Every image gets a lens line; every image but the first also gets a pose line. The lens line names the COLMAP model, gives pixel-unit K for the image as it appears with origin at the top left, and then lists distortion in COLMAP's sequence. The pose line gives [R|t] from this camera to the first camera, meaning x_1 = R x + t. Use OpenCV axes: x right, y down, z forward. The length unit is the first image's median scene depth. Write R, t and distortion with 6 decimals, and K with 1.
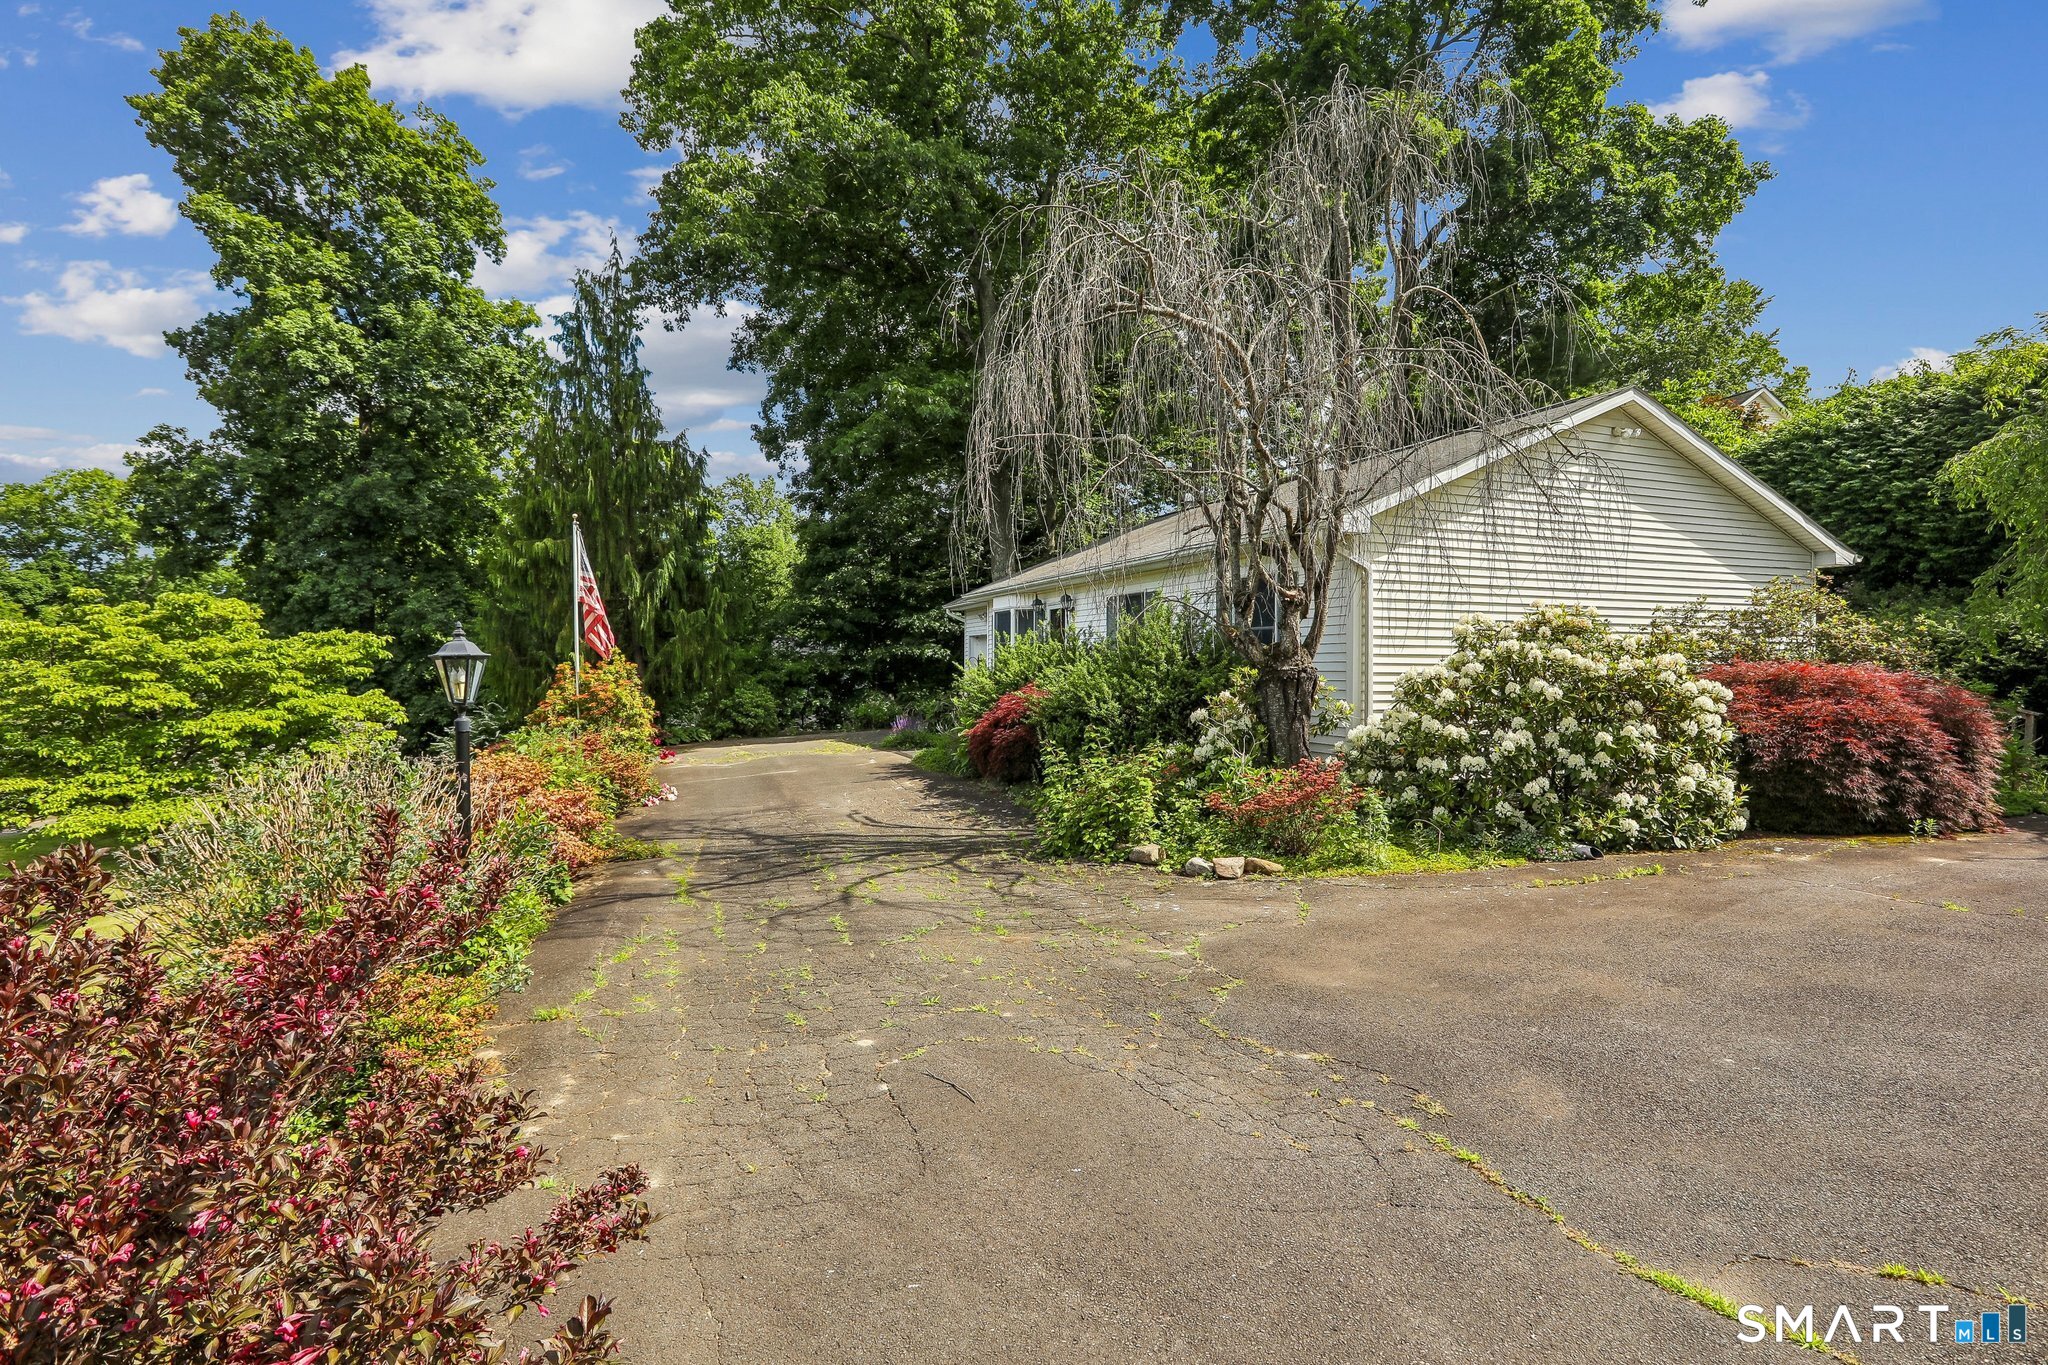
lens RADIAL K [[984.1, 0, 1059.4], [0, 984.1, 637.7], [0, 0, 1]] dist [-0.021639, -0.000370]
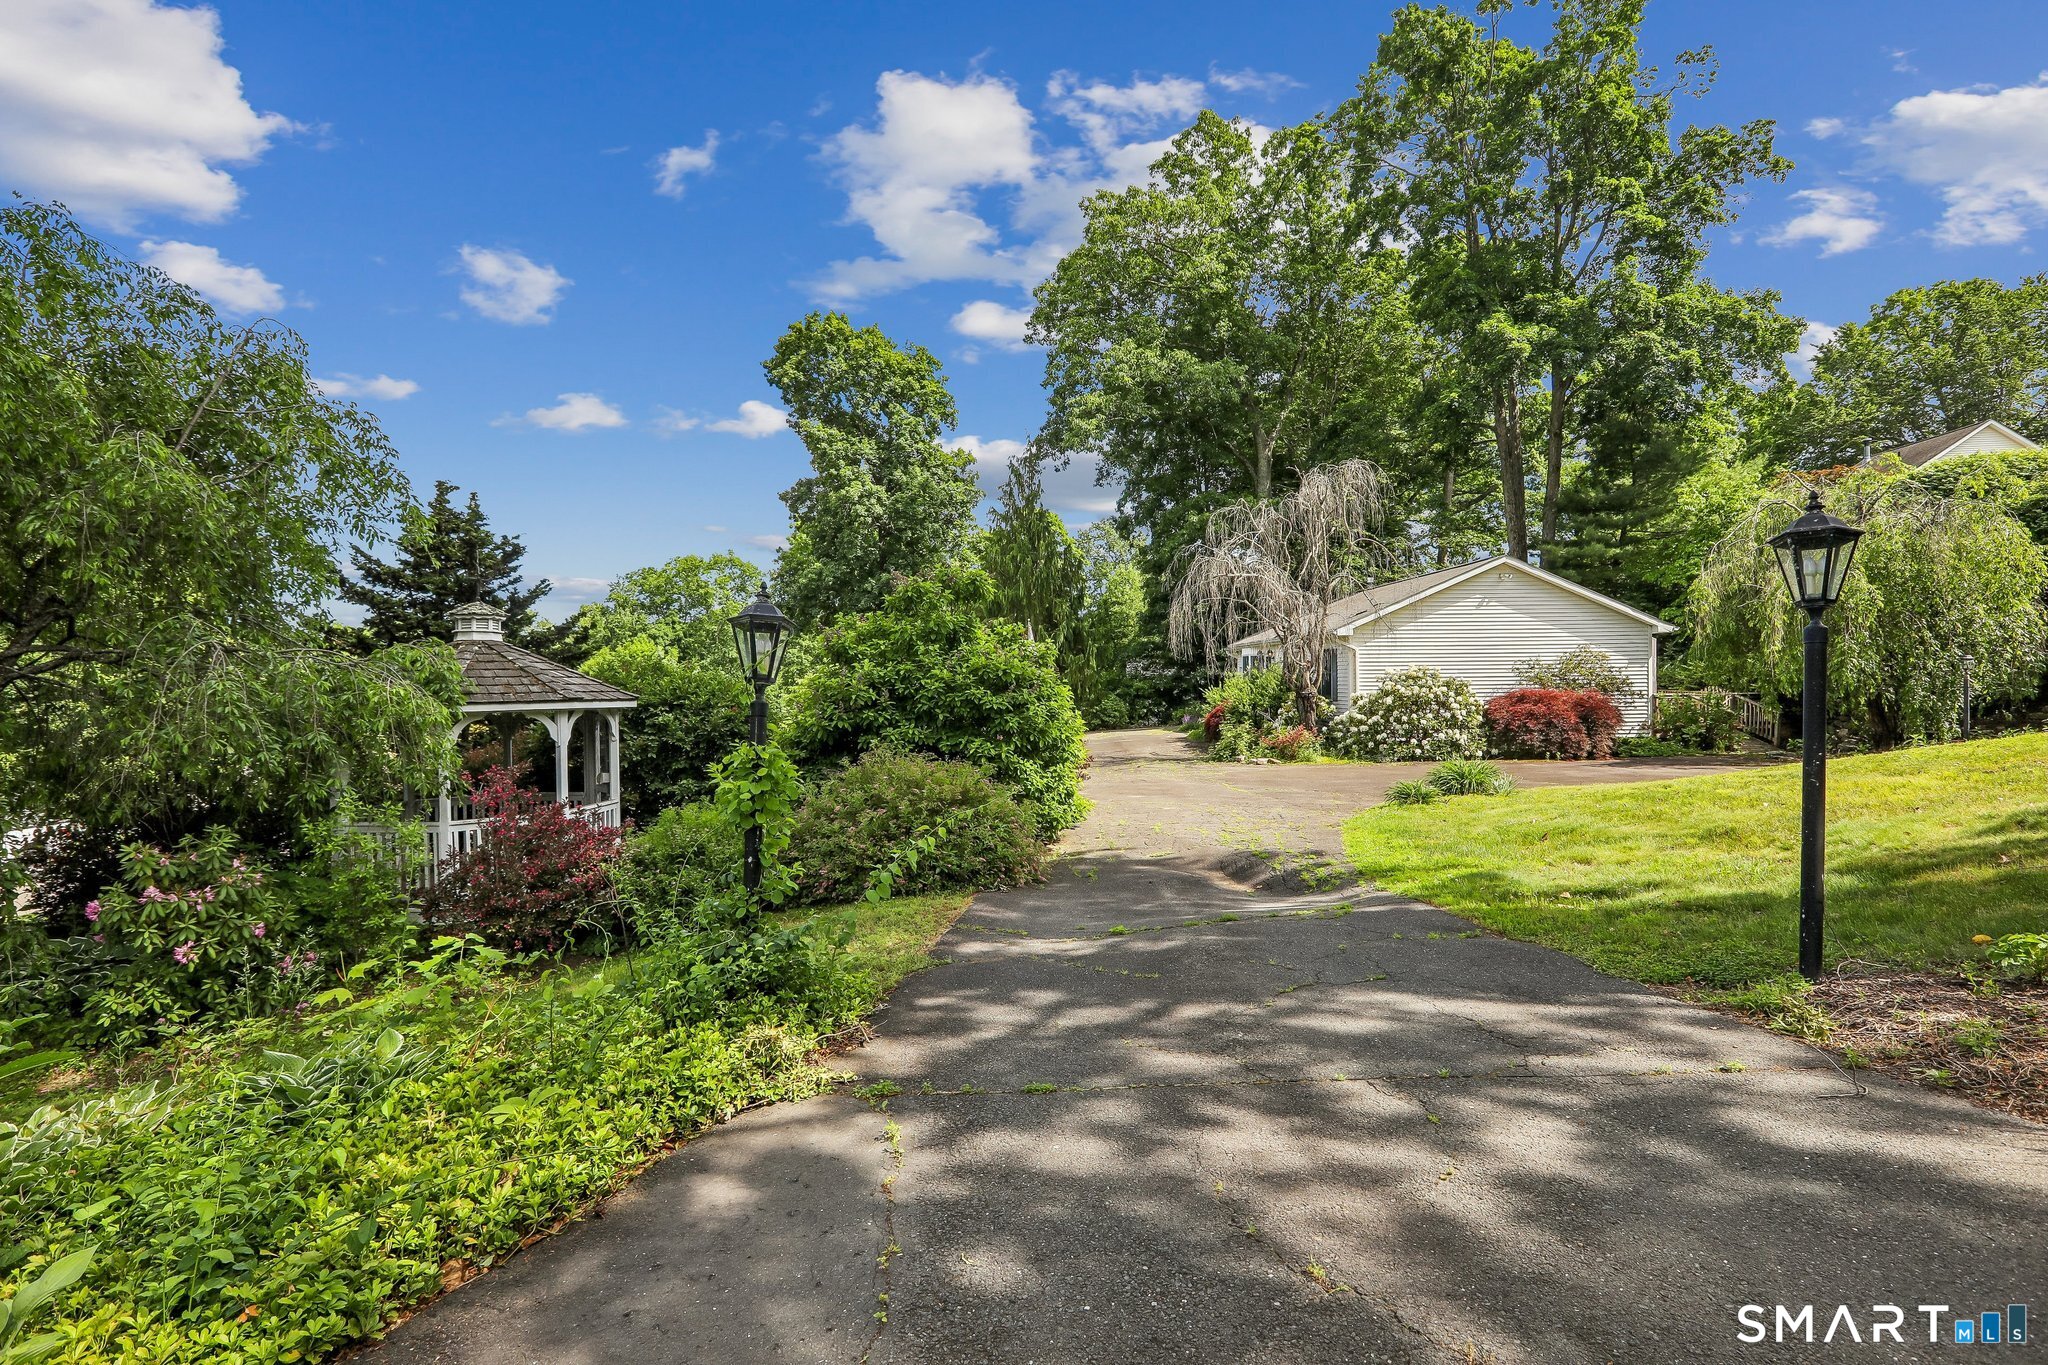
lens RADIAL K [[945.7, 0, 1030.5], [0, 945.7, 669.0], [0, 0, 1]] dist [-0.054453, 0.030300]
pose [[0.921698, -0.016745, -0.387546, 0.149949], [0.025352, 0.999532, 0.017108, -0.025887], [0.387078, -0.025594, 0.921692, -0.442295]]
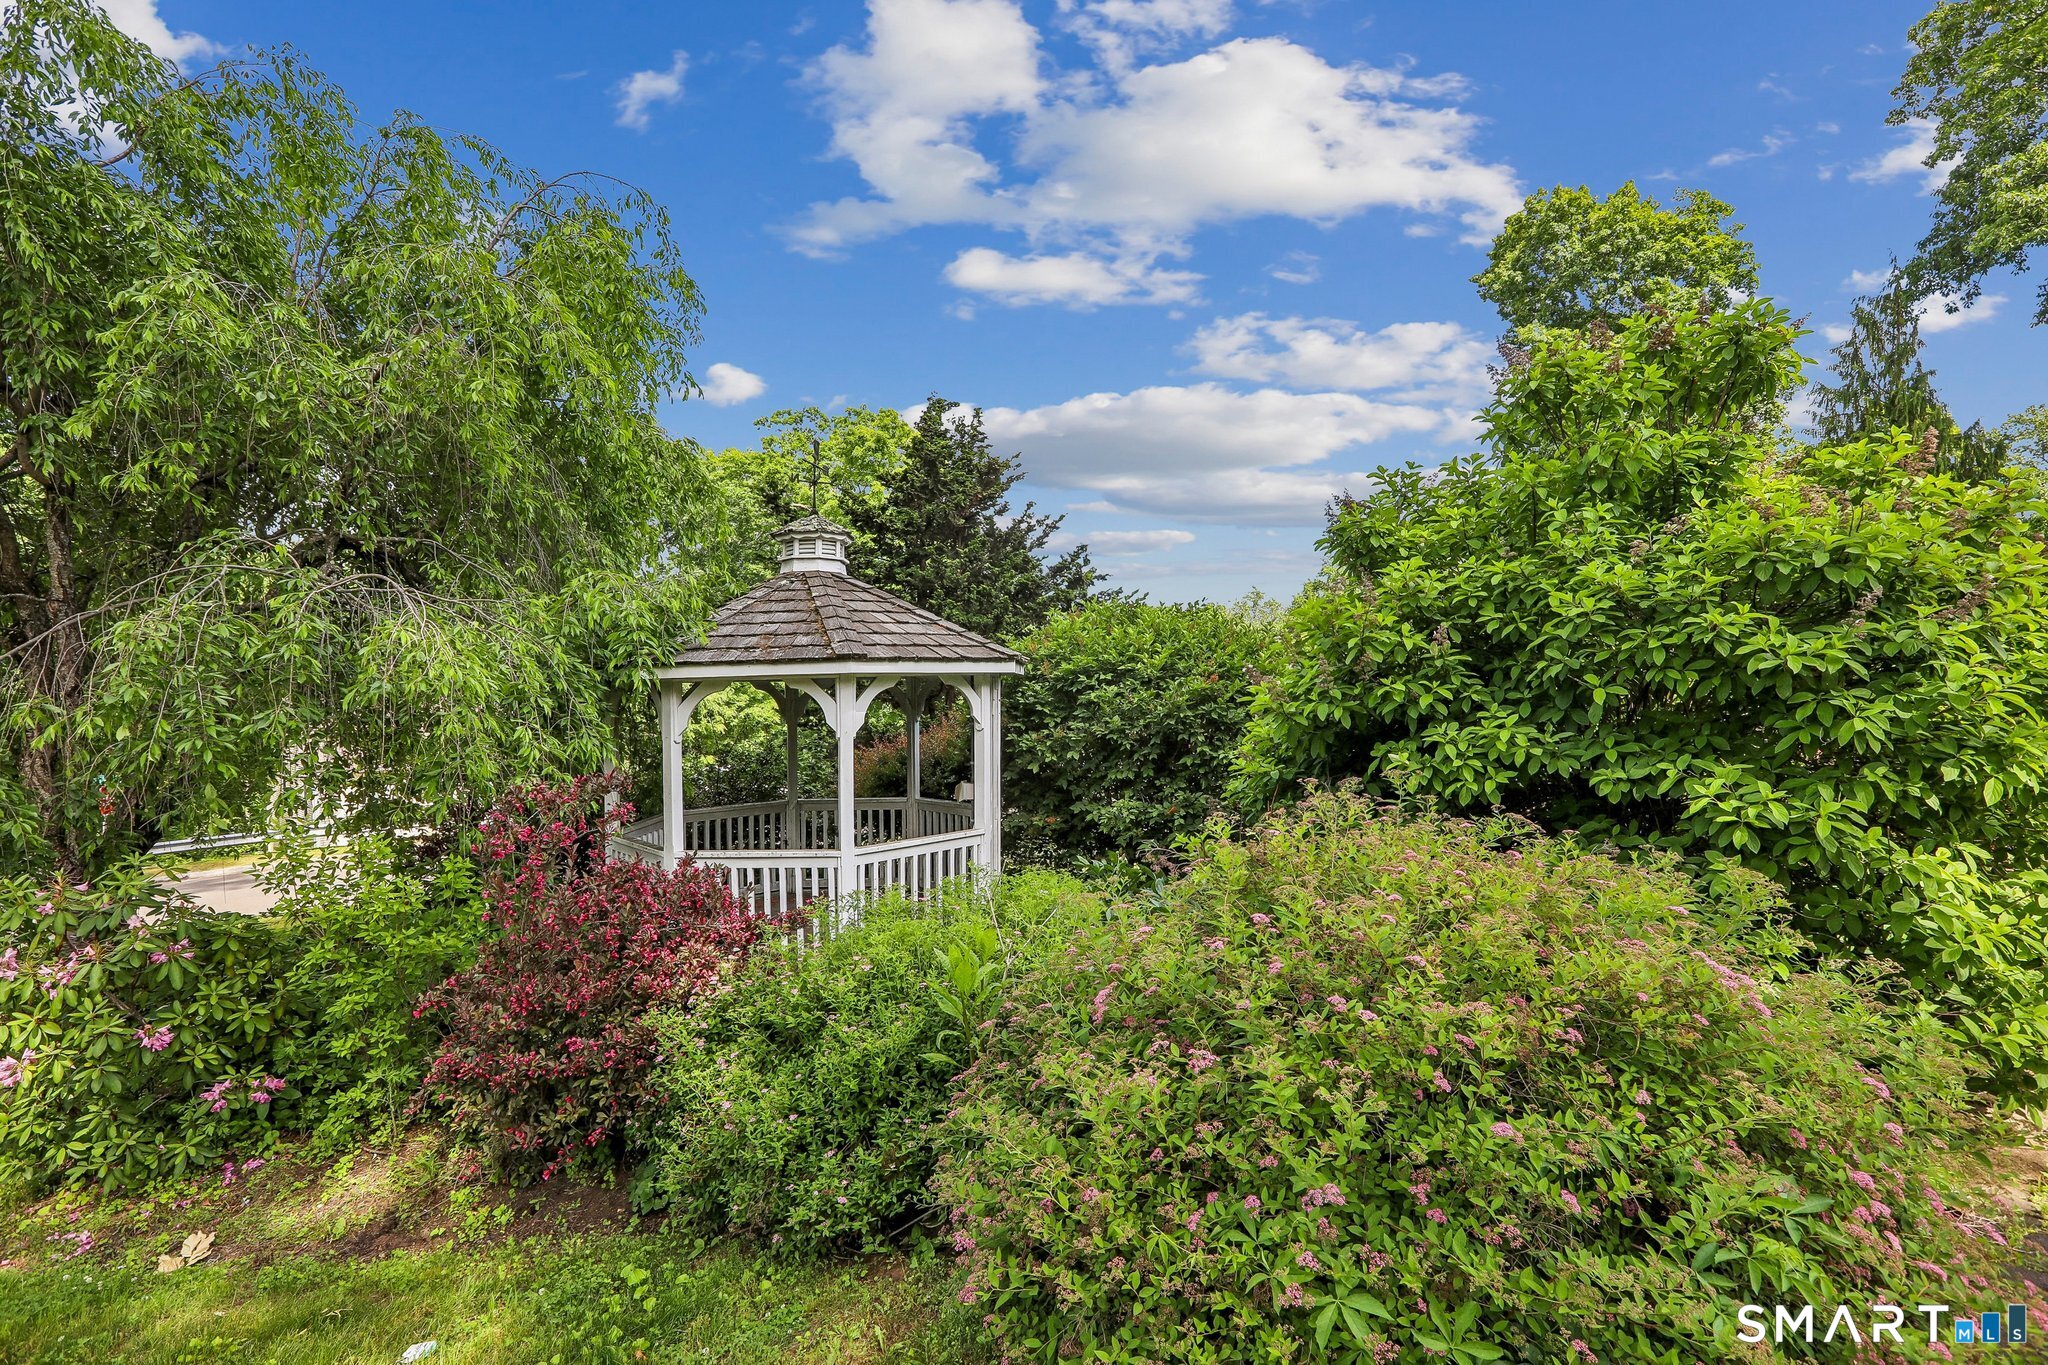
lens RADIAL K [[932.7, 0, 1067.9], [0, 932.7, 710.1], [0, 0, 1]] dist [-0.002371, -0.000160]
pose [[0.440590, 0.026563, -0.897315, 0.065043], [0.051585, 0.997161, 0.054847, -0.011884], [0.896225, -0.070453, 0.437969, -0.255164]]
